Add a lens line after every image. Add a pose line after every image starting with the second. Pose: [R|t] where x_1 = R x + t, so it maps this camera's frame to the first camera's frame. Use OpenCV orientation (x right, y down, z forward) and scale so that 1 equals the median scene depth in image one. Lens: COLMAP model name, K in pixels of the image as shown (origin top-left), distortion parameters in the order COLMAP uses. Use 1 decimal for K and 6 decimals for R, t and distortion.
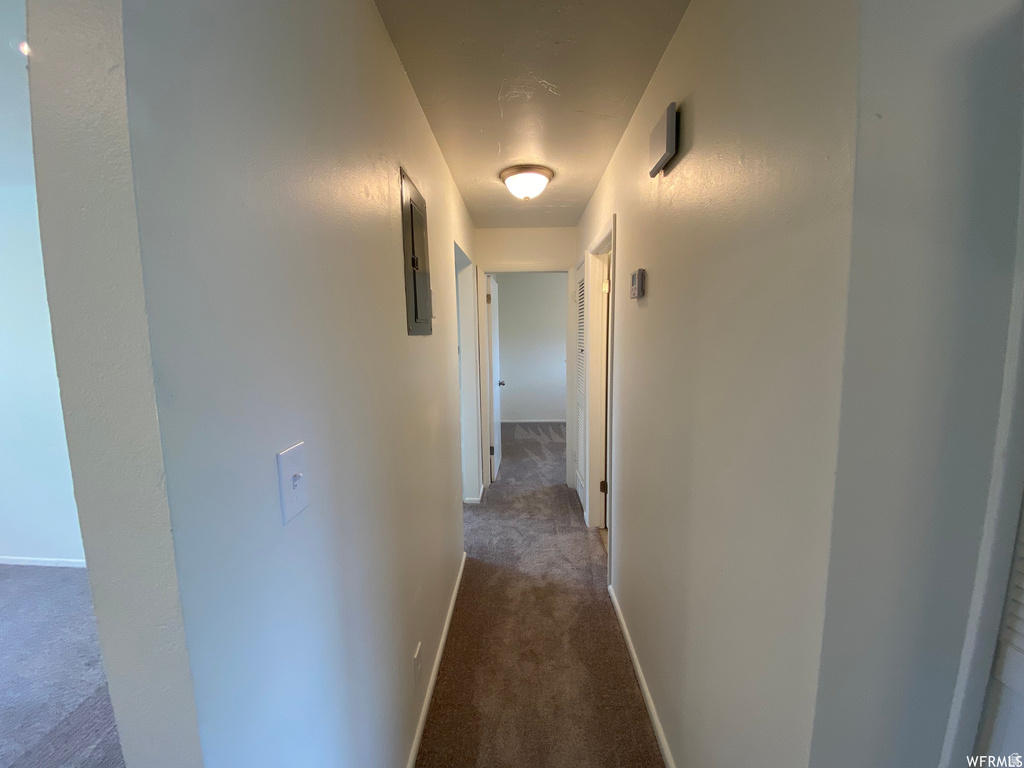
lens RADIAL K [[416.8, 0, 506.8], [0, 416.8, 383.4], [0, 0, 1]] dist [0.016443, -0.017717]
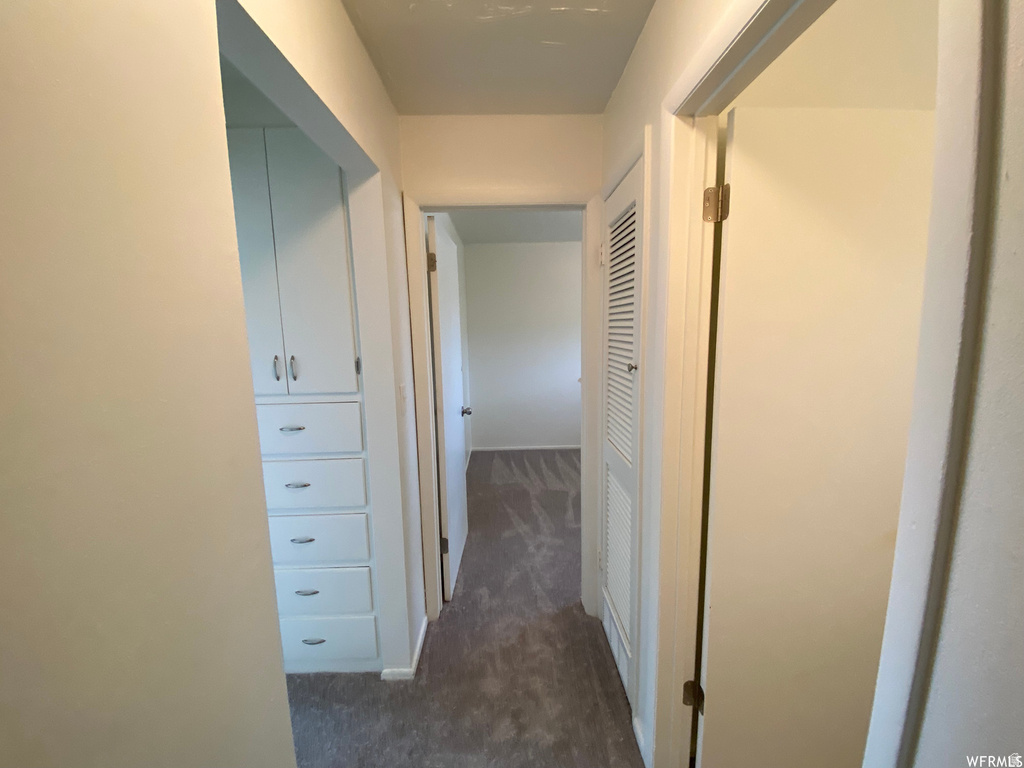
lens RADIAL K [[416.8, 0, 513.0], [0, 416.8, 383.4], [0, 0, 1]] dist [0.016443, -0.017717]
pose [[0.998271, -0.011029, 0.057728, 0.024309], [0.010143, 0.999827, 0.015619, -0.056840], [-0.057890, -0.015007, 0.998210, 0.456933]]
